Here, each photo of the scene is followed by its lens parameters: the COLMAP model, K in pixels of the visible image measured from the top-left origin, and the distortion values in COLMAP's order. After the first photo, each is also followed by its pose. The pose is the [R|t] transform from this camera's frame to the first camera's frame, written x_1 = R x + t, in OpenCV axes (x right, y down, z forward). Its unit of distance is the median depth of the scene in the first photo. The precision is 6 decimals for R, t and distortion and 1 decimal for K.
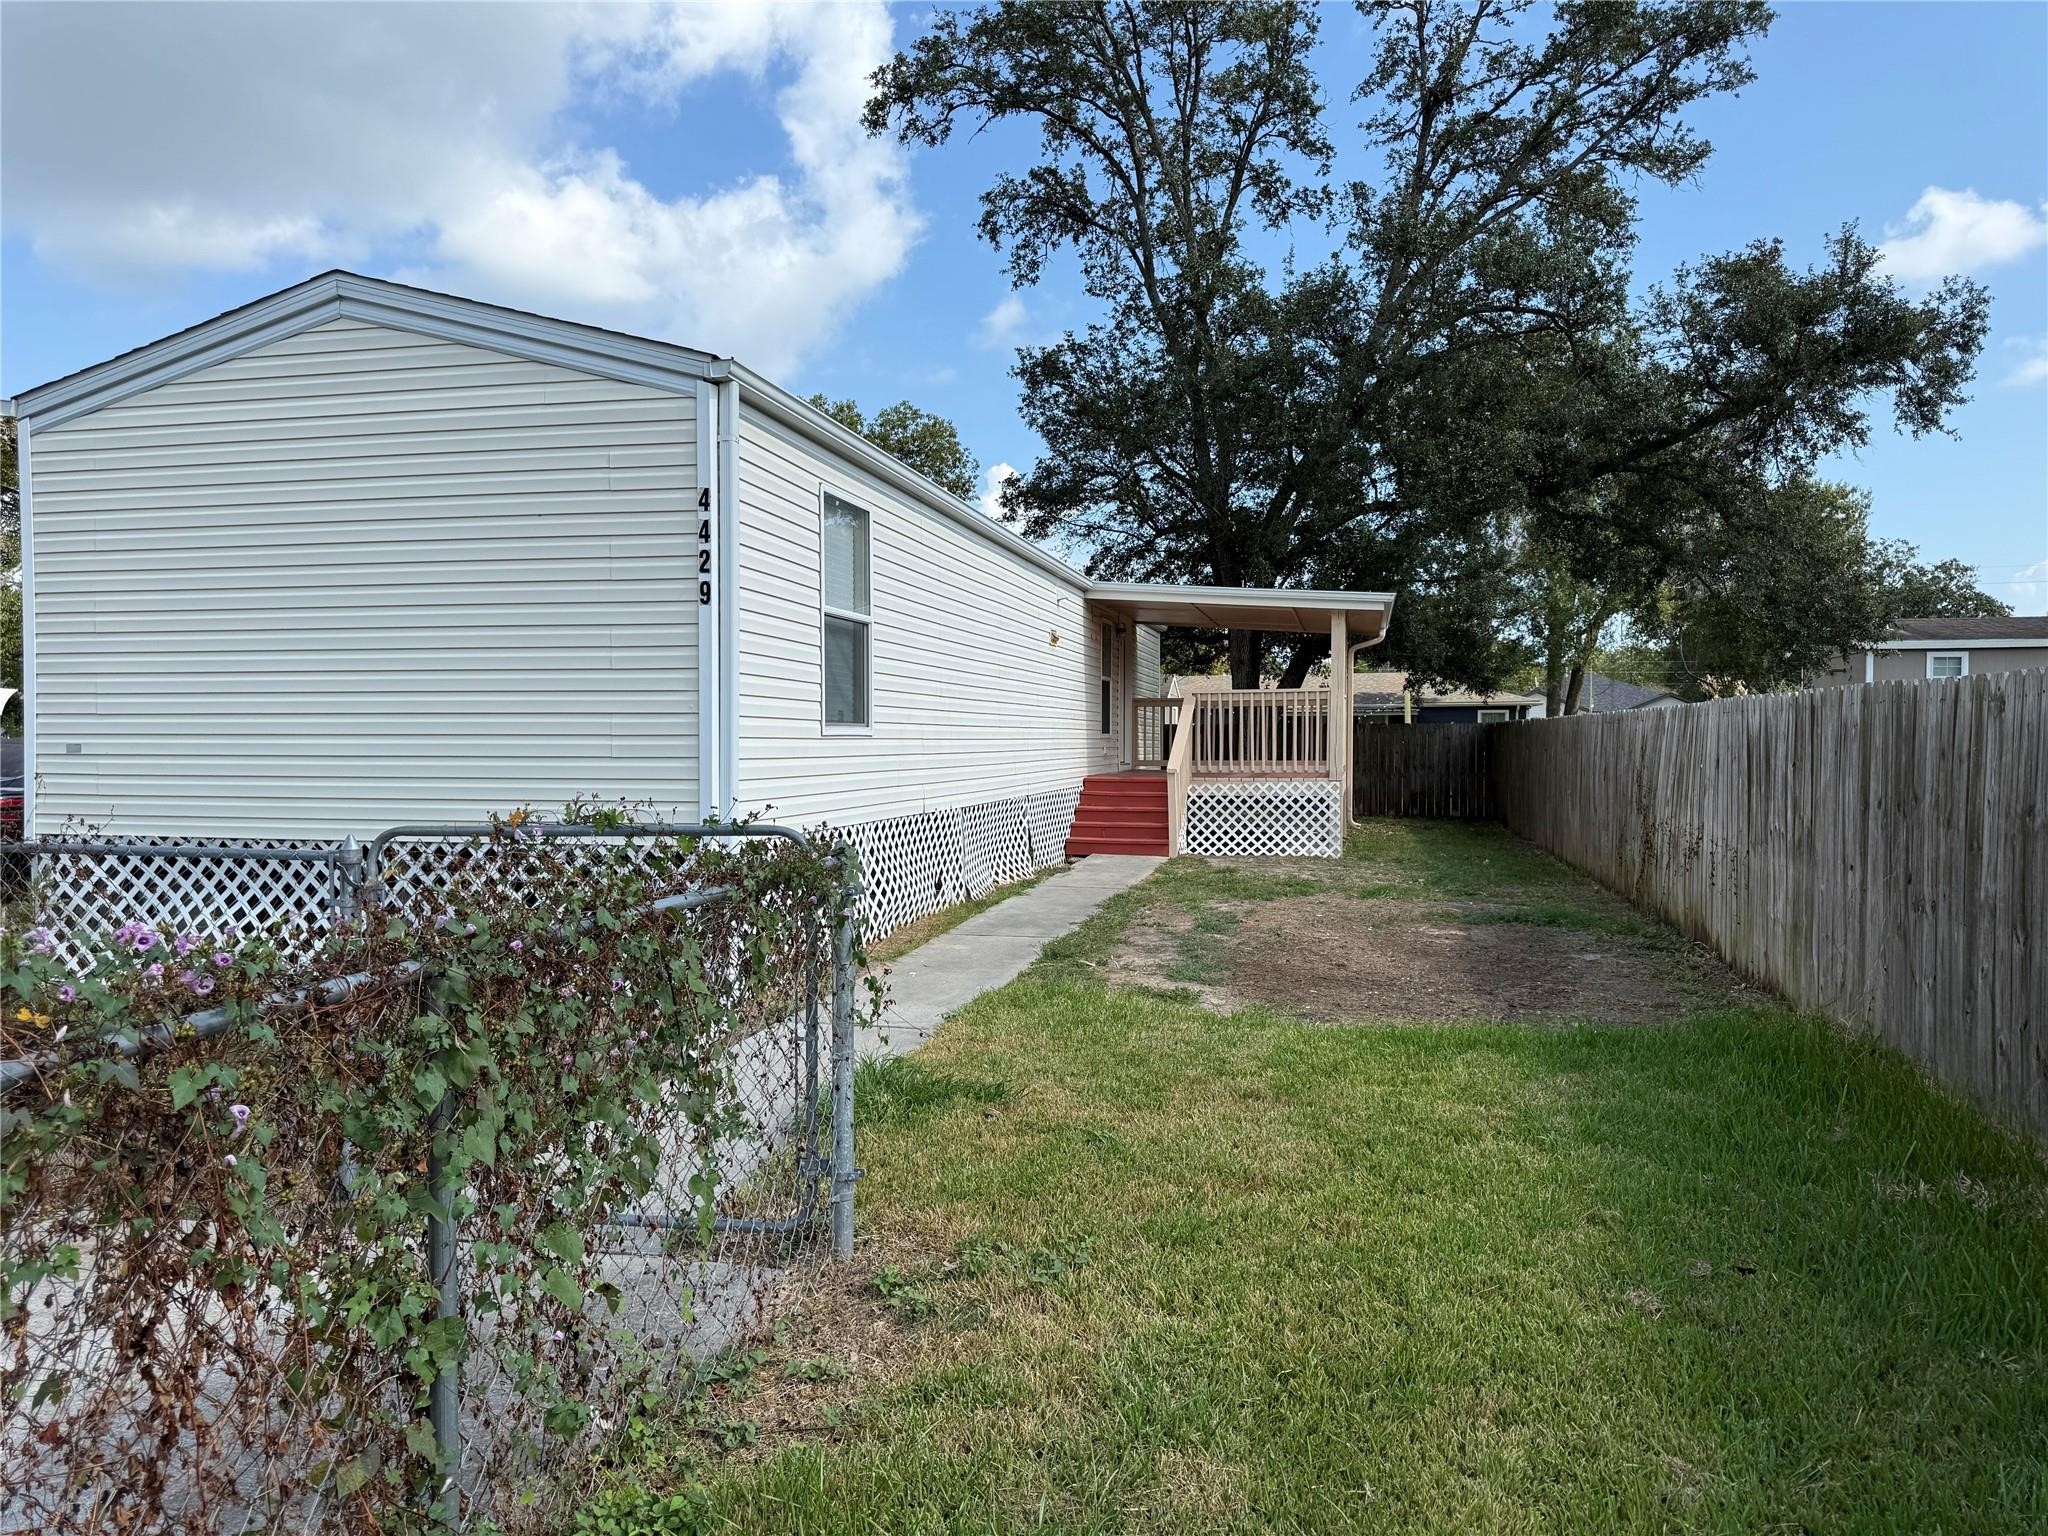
lens RADIAL K [[1453.6, 0, 1014.2], [0, 1453.6, 769.9], [0, 0, 1]] dist [0.033319, -0.034304]
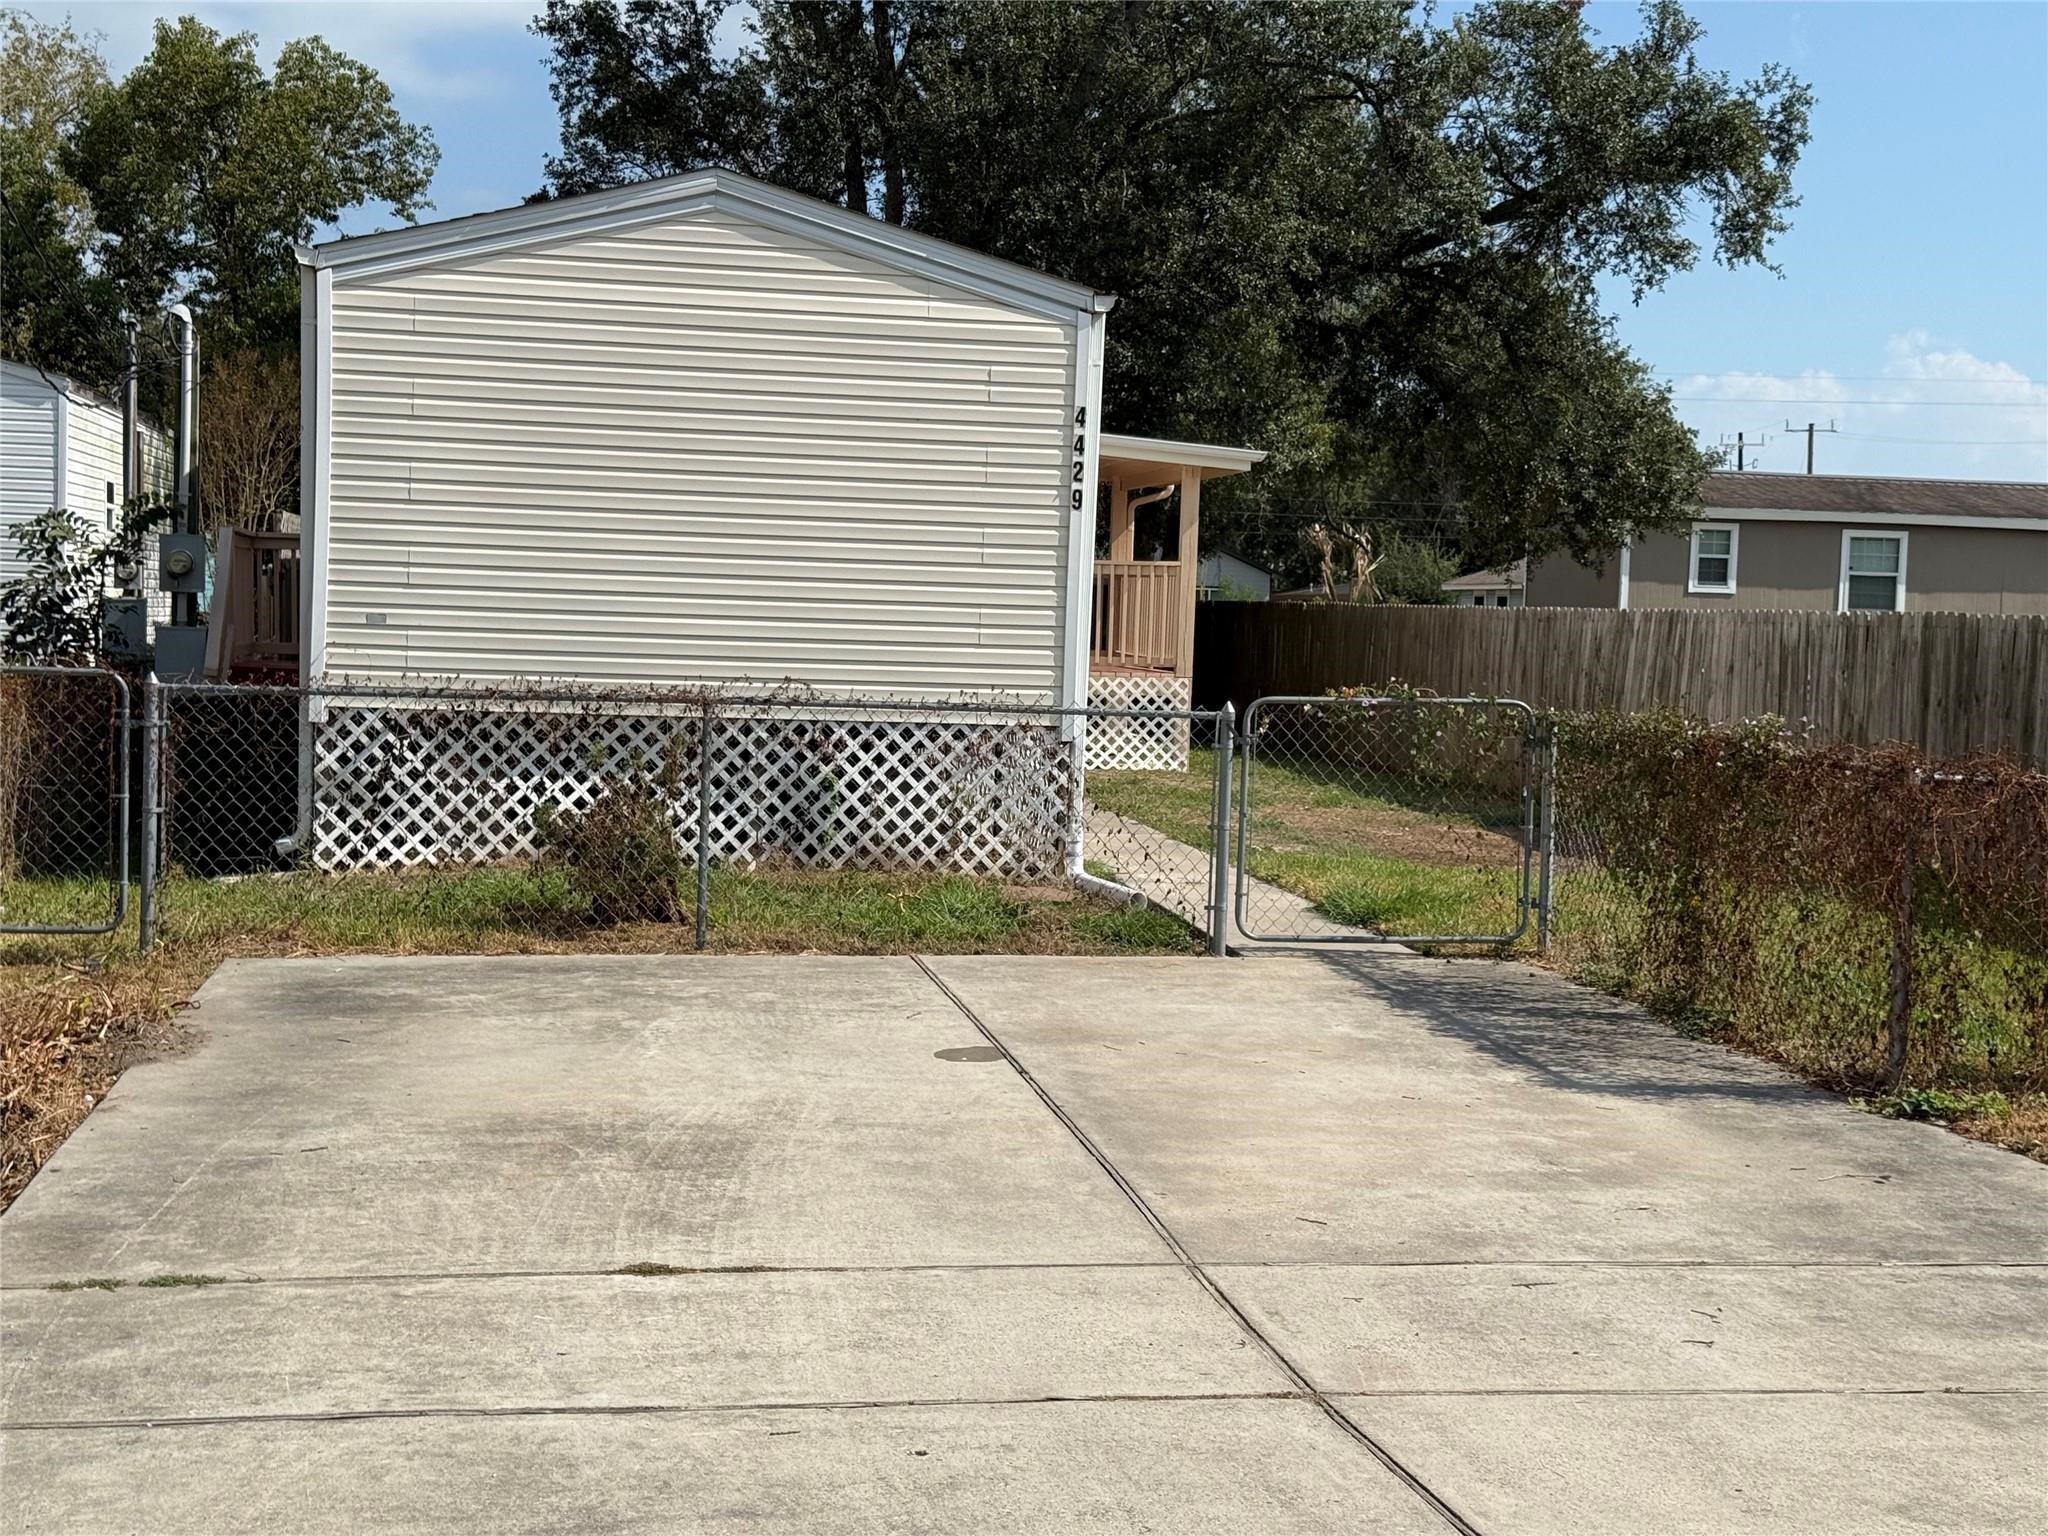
lens RADIAL K [[2927.6, 0, 1019.0], [0, 2927.6, 753.0], [0, 0, 1]] dist [0.119114, 0.000000]
pose [[0.920287, 0.009896, 0.391120, -0.366756], [-0.023354, 0.999287, 0.029667, 0.002408], [-0.390547, -0.036437, 0.919862, -0.344487]]
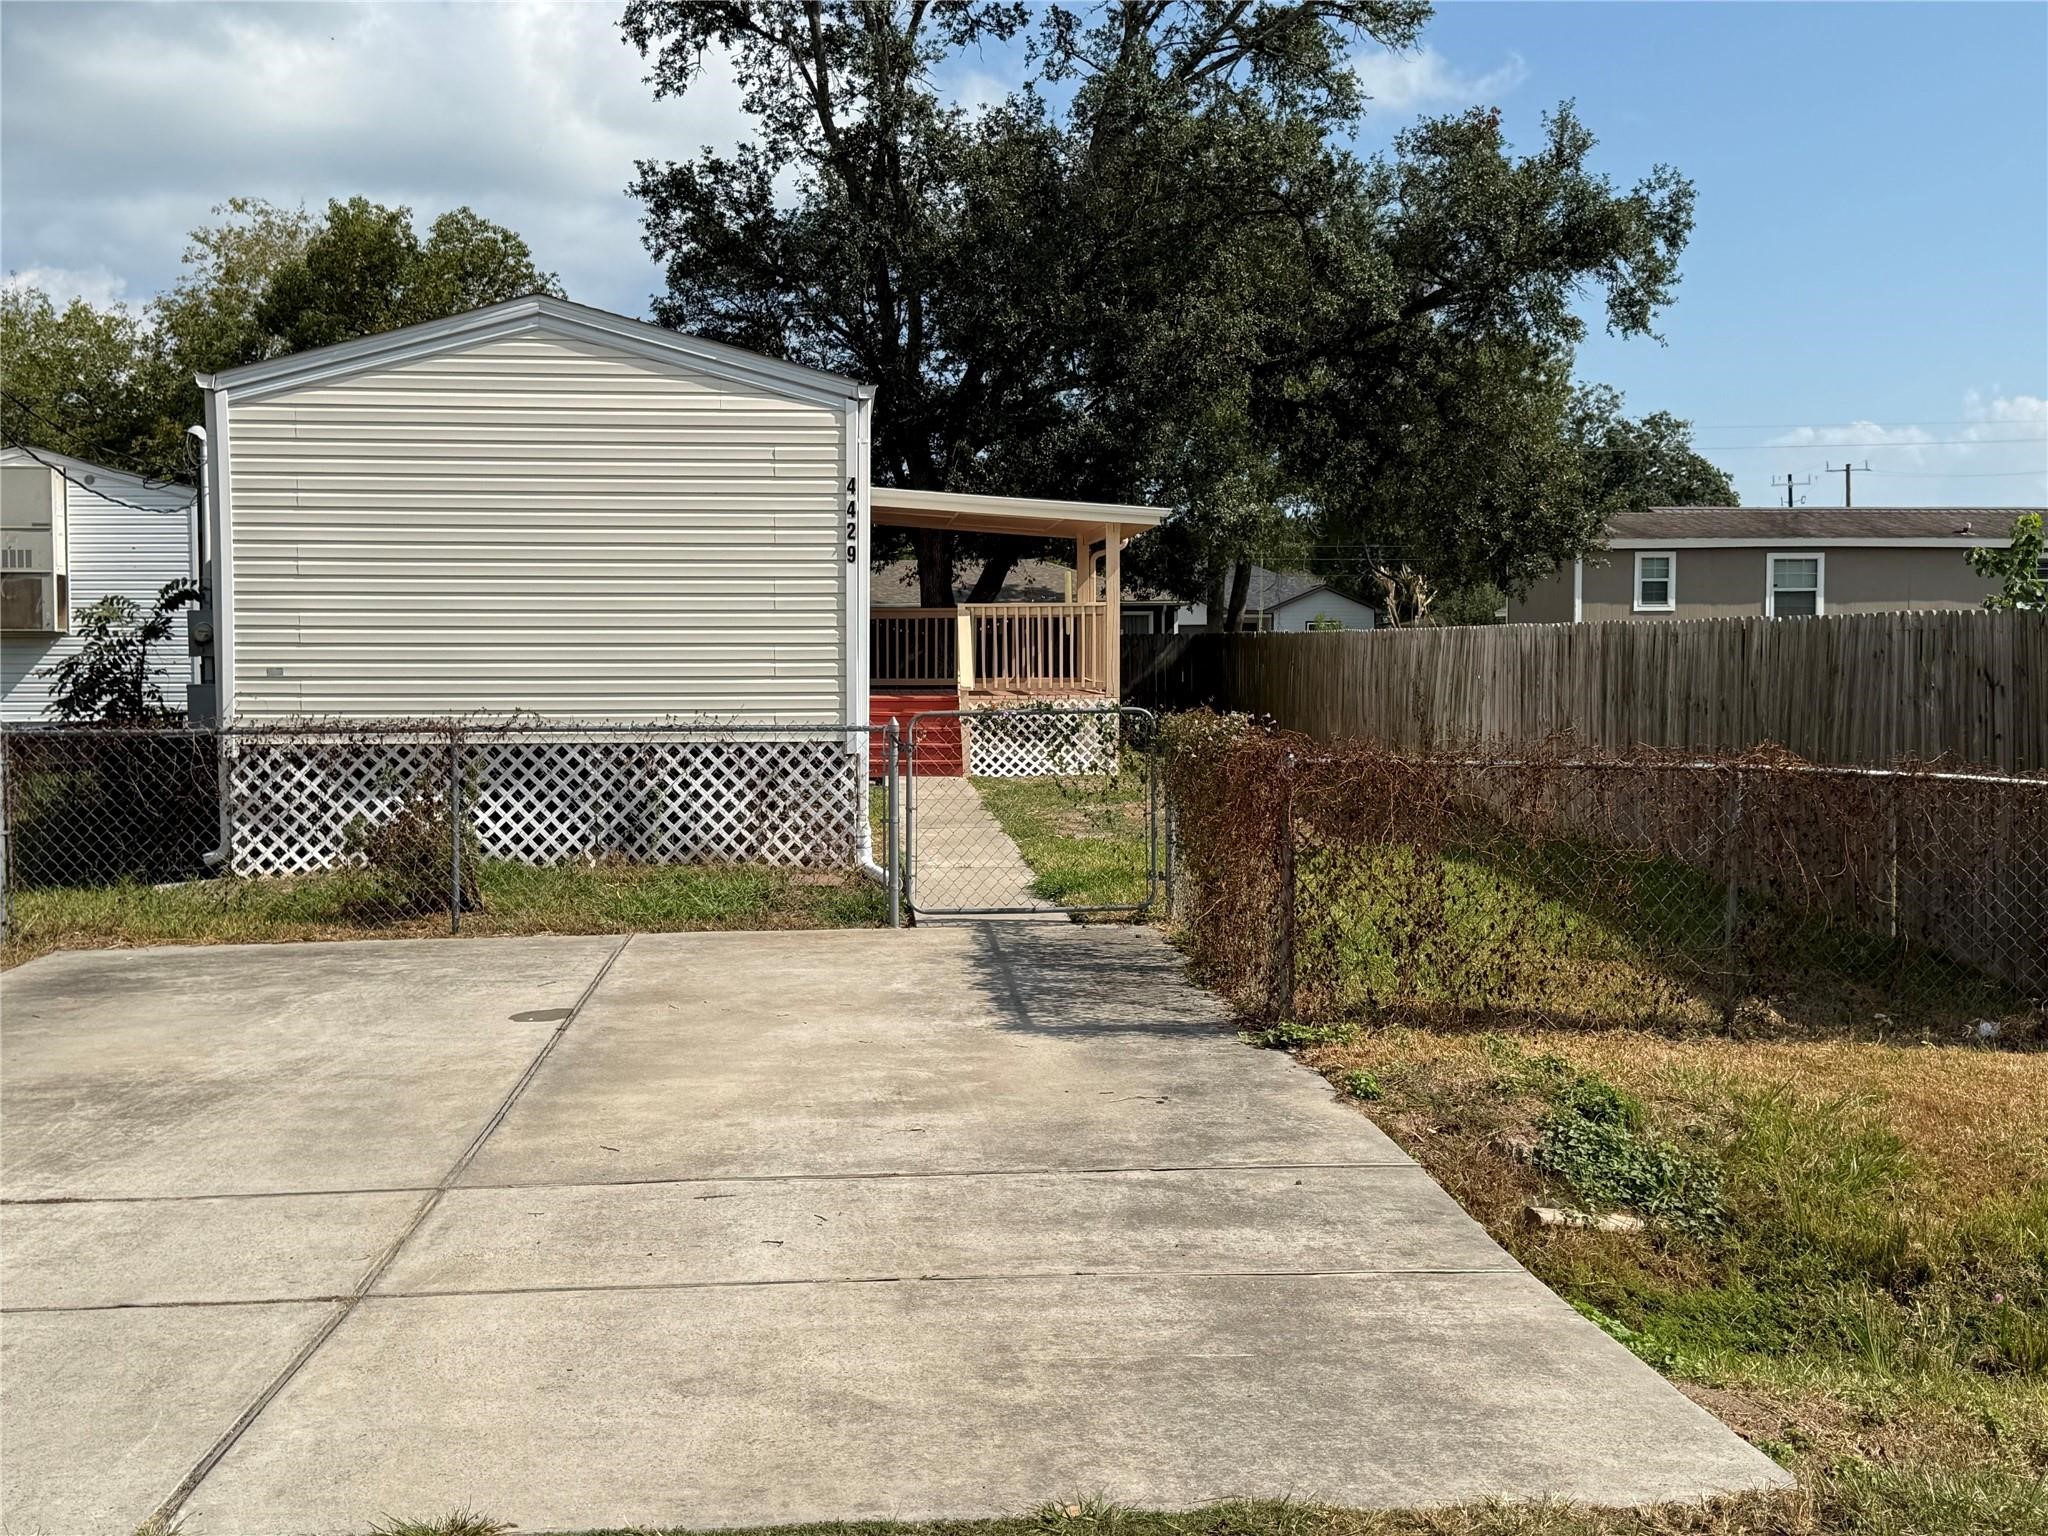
lens RADIAL K [[2392.4, 0, 1018.7], [0, 2392.4, 763.3], [0, 0, 1]] dist [0.118389, 0.000000]
pose [[0.952801, -0.019075, 0.302995, -0.241122], [0.010959, 0.999535, 0.028462, 0.003754], [-0.303397, -0.023798, 0.952567, -0.382810]]
